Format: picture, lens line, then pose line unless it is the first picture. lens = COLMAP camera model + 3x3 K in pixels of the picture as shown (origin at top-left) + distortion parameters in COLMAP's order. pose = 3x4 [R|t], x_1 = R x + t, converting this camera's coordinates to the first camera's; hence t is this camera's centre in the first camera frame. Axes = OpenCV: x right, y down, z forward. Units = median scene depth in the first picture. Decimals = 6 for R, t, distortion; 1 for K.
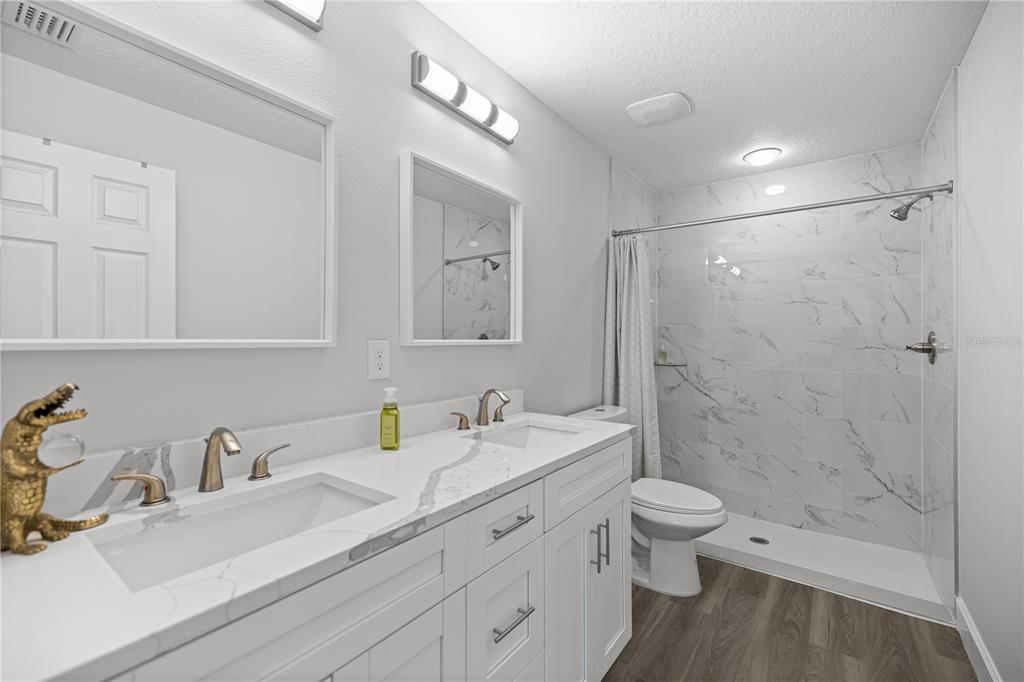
lens RADIAL K [[433.5, 0, 515.8], [0, 433.5, 341.1], [0, 0, 1]] dist [0.000925, 0.000094]
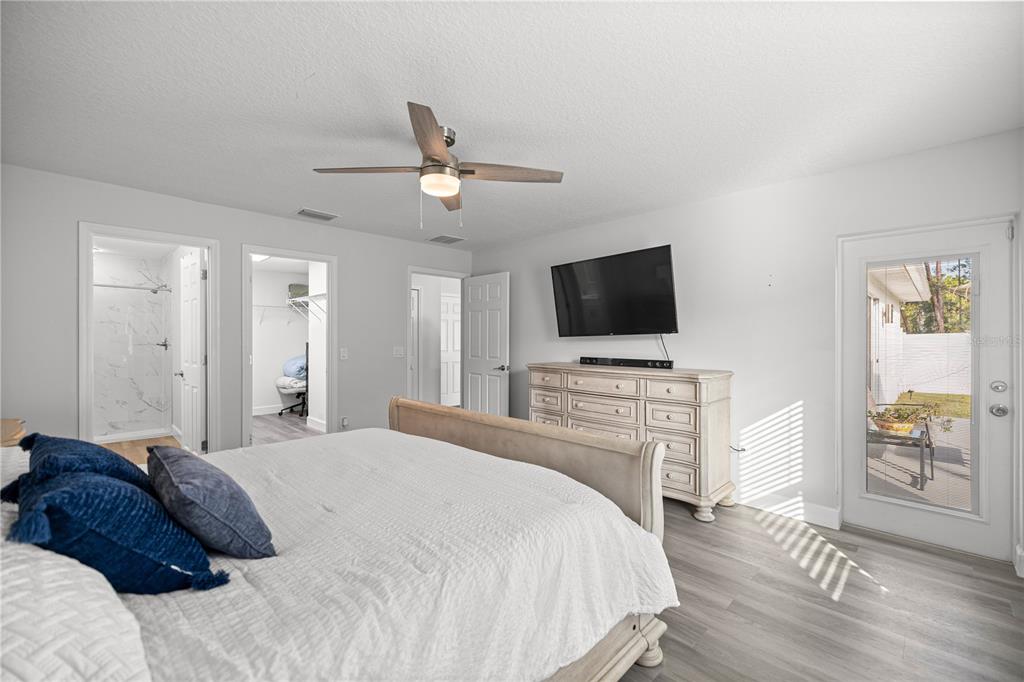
lens RADIAL K [[433.5, 0, 515.1], [0, 433.5, 341.5], [0, 0, 1]] dist [0.000925, 0.000094]
pose [[0.149635, -0.002072, 0.988739, -1.118930], [-0.000090, 0.999998, 0.002109, -0.004698], [-0.988741, -0.000405, 0.149635, -1.255711]]
